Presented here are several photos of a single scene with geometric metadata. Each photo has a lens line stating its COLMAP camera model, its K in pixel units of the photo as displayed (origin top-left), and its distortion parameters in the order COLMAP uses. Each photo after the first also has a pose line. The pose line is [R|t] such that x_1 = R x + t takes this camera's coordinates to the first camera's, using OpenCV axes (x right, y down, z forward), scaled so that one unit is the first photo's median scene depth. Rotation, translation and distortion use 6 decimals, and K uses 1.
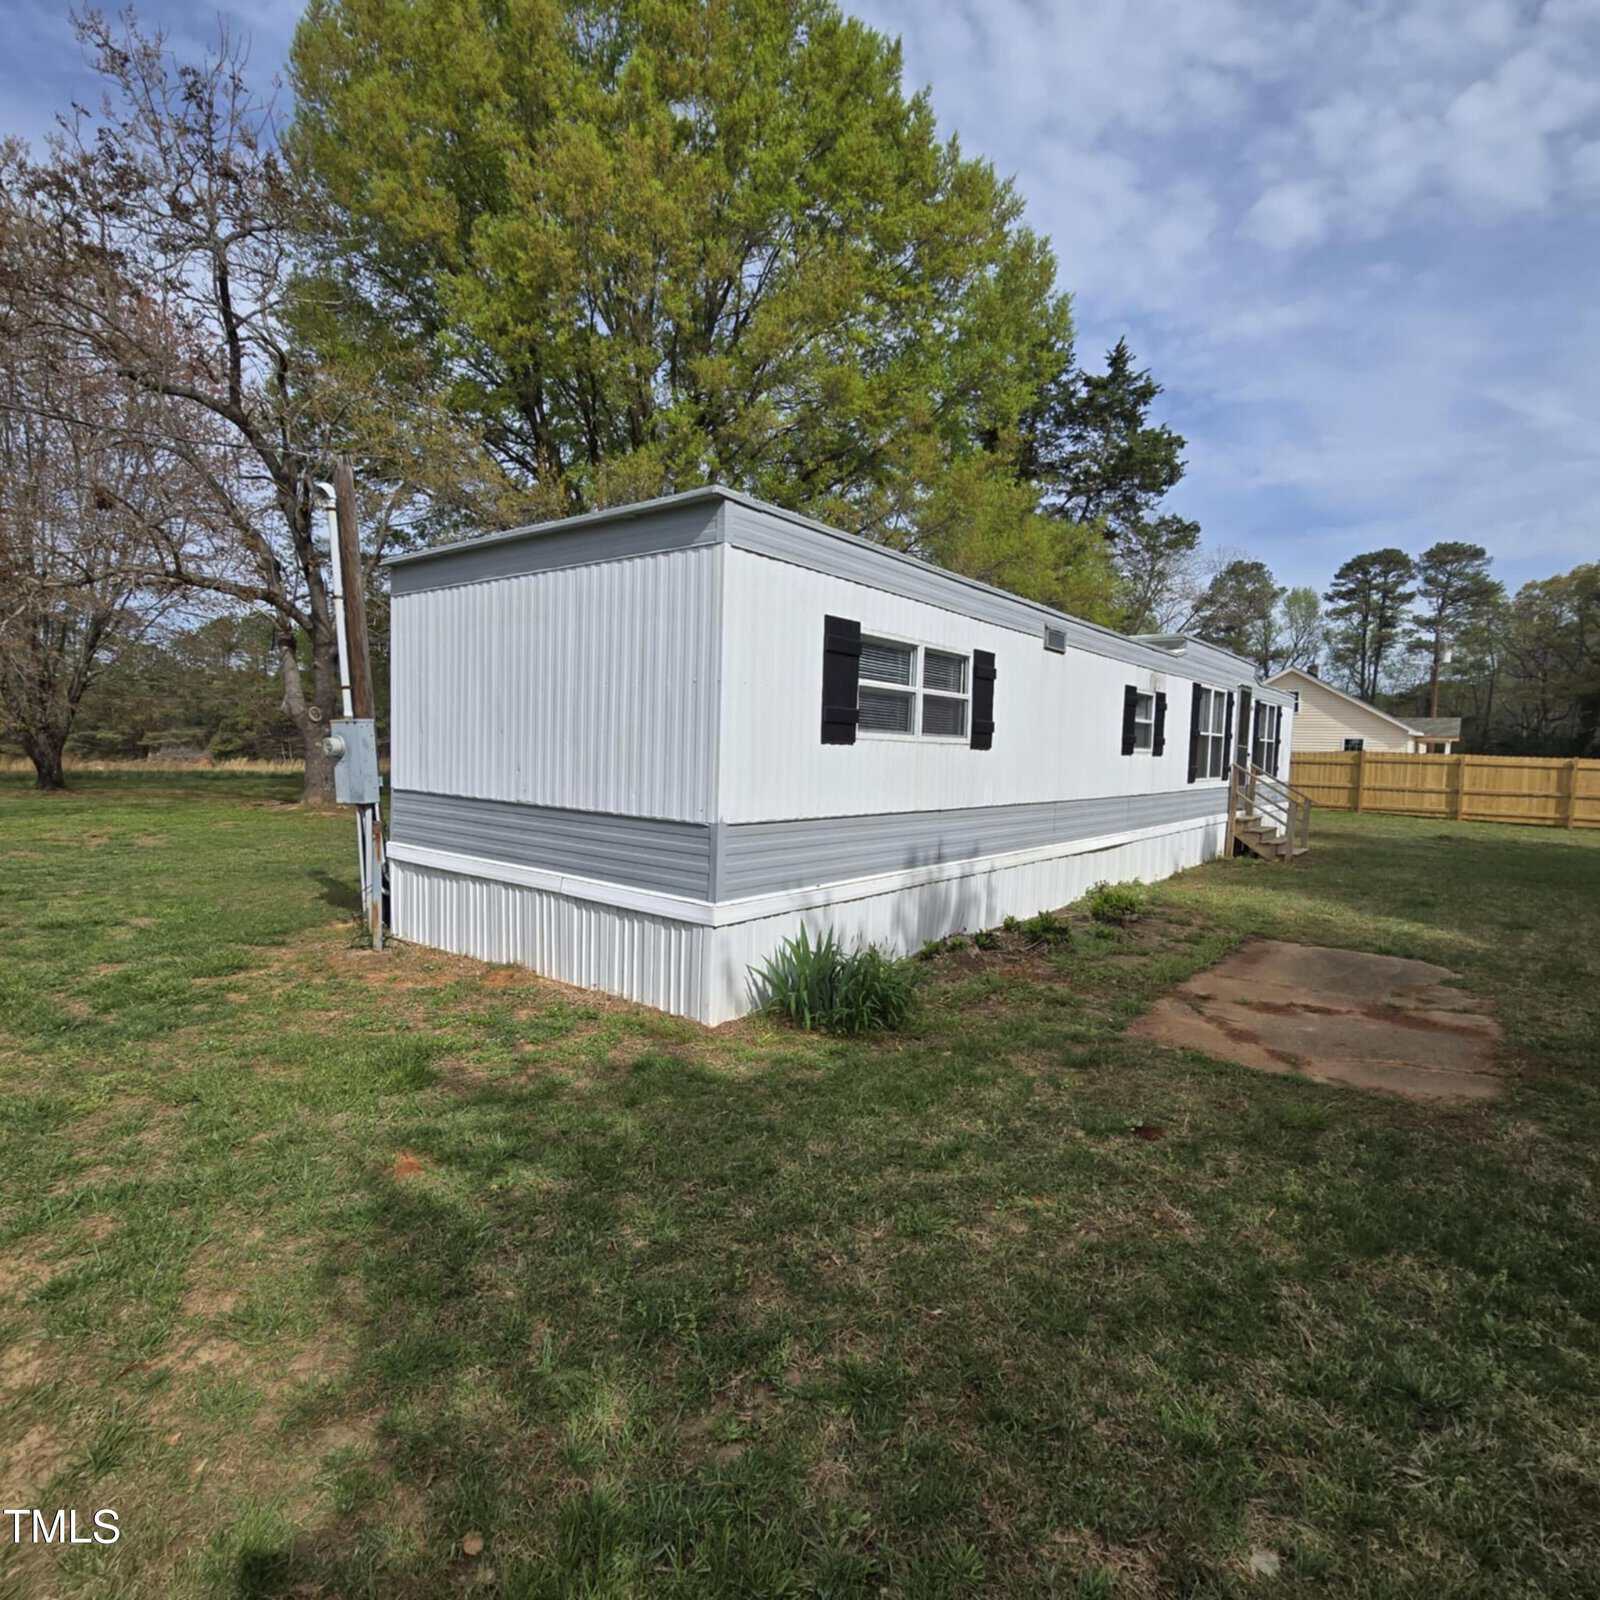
lens RADIAL K [[861.5, 0, 799.8], [0, 861.5, 805.7], [0, 0, 1]] dist [-0.009707, 0.002478]
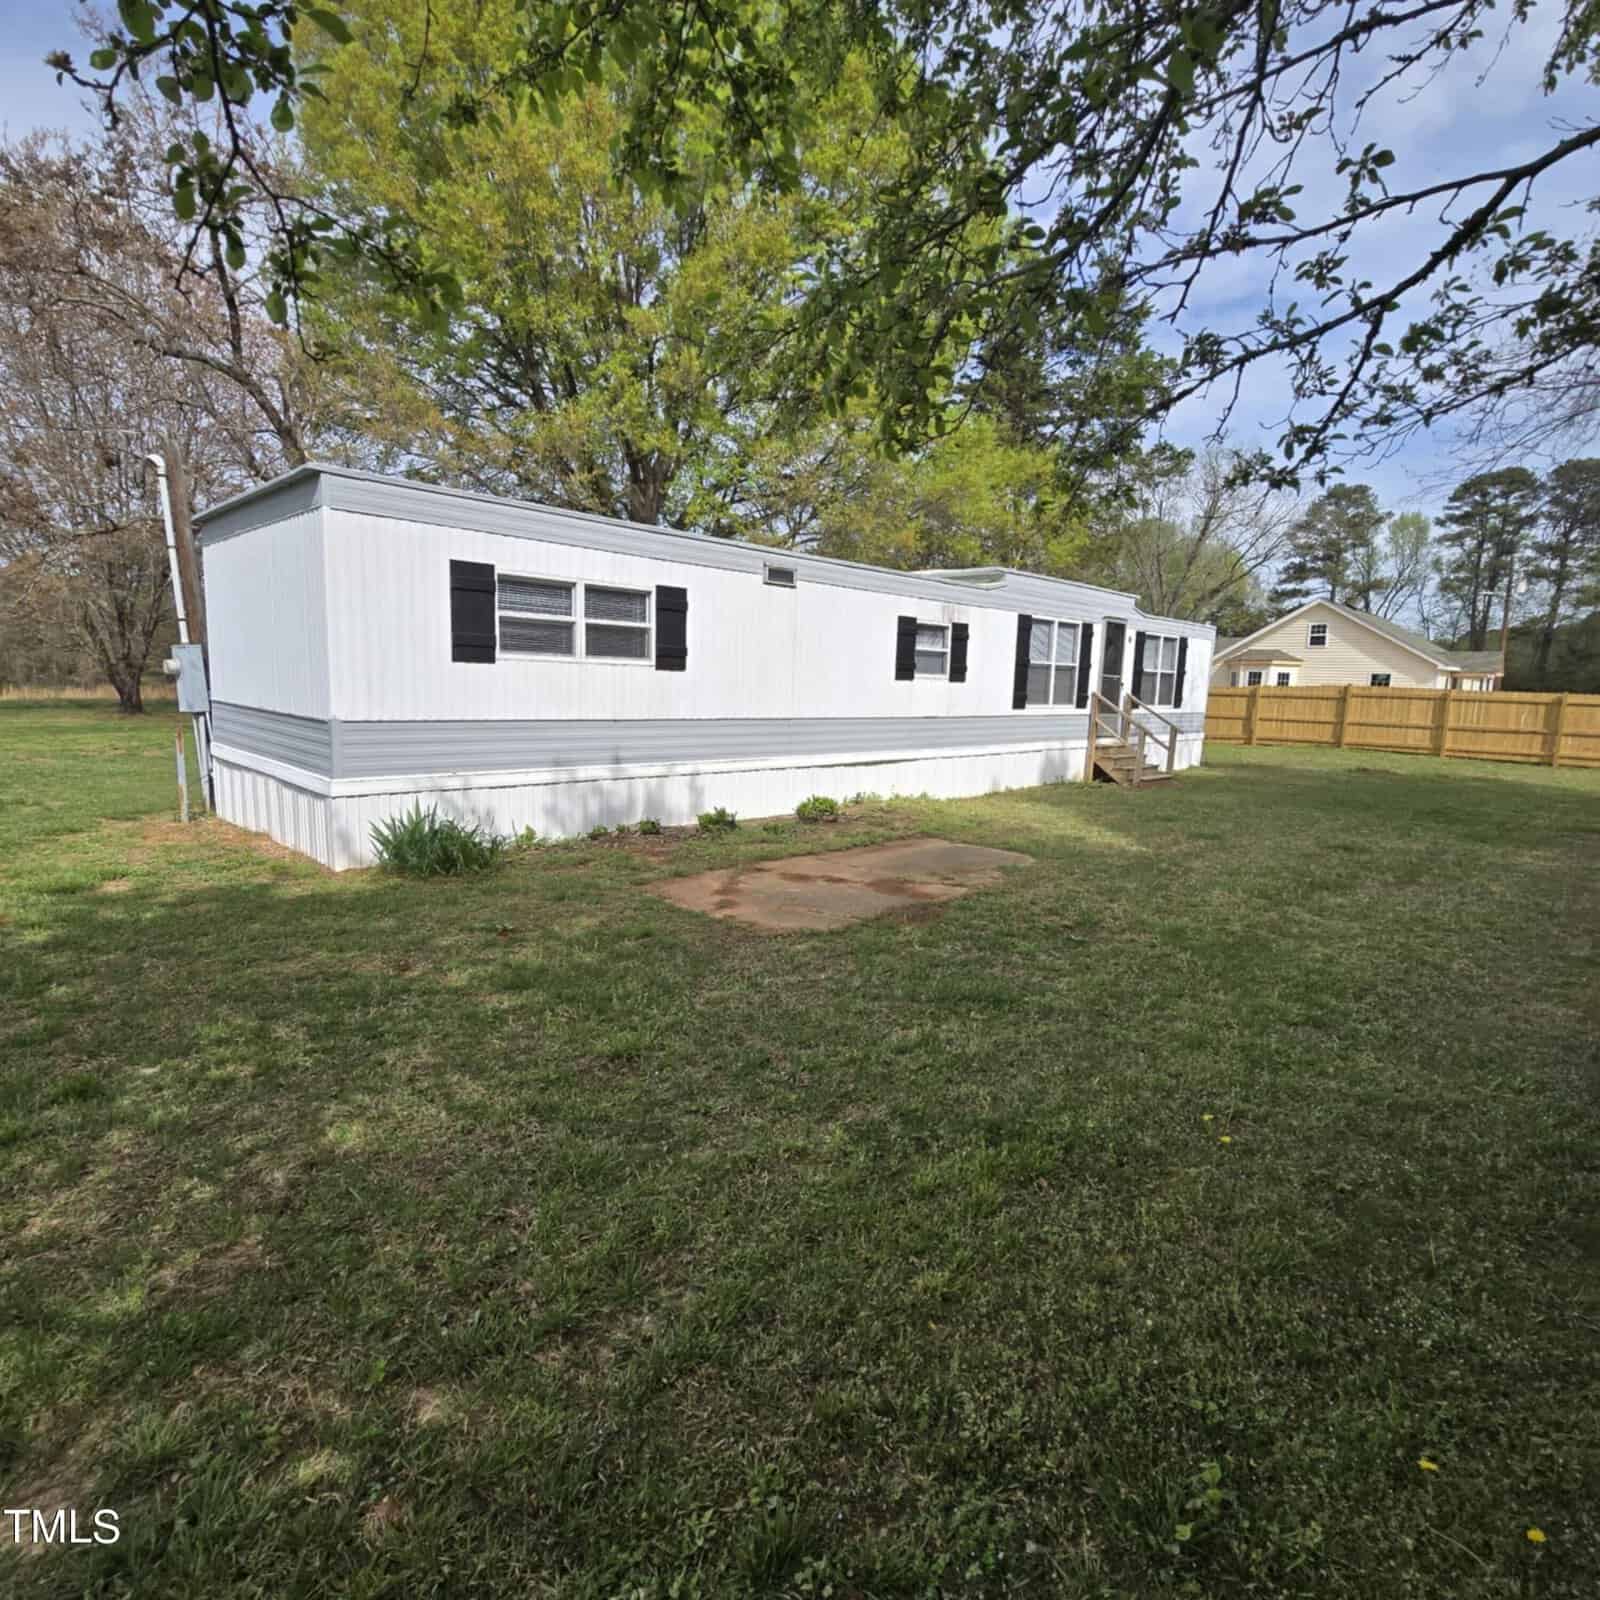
lens RADIAL K [[861.5, 0, 798.7], [0, 861.5, 801.0], [0, 0, 1]] dist [-0.009707, 0.002478]
pose [[0.994259, 0.019241, -0.105258, 0.544371], [-0.011987, 0.997536, 0.069120, 0.031853], [0.106328, -0.067462, 0.992040, -0.181774]]
